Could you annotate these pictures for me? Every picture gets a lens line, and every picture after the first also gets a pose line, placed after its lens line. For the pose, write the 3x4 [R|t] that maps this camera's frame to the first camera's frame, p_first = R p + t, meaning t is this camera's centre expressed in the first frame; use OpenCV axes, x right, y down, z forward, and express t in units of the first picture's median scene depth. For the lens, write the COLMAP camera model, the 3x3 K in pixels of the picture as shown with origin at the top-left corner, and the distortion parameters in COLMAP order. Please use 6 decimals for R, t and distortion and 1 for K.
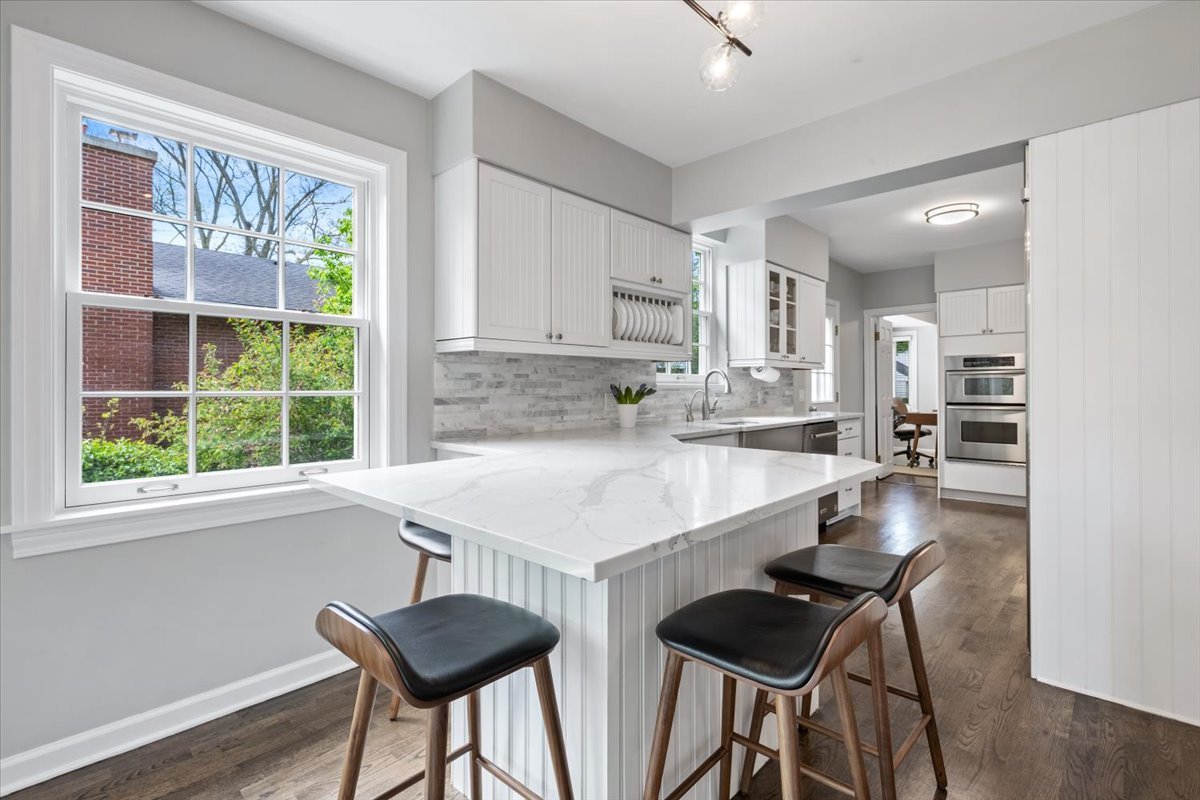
lens RADIAL K [[563.7, 0, 610.6], [0, 563.7, 387.6], [0, 0, 1]] dist [0.001930, -0.000244]
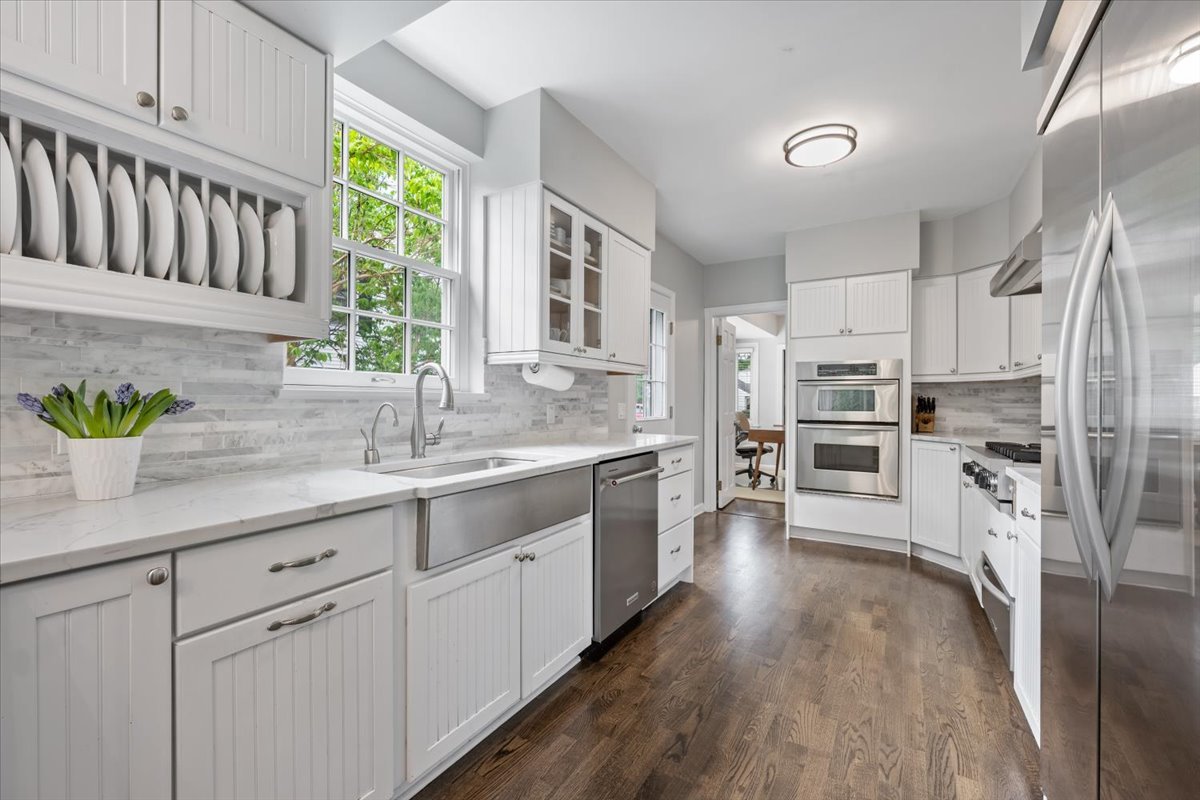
lens RADIAL K [[483.5, 0, 606.1], [0, 483.5, 402.0], [0, 0, 1]] dist [-0.010687, 0.000199]
pose [[0.978966, 0.007920, 0.203869, 0.200862], [-0.008535, 0.999961, 0.002134, 0.001461], [-0.203844, -0.003829, 0.978996, 0.408723]]
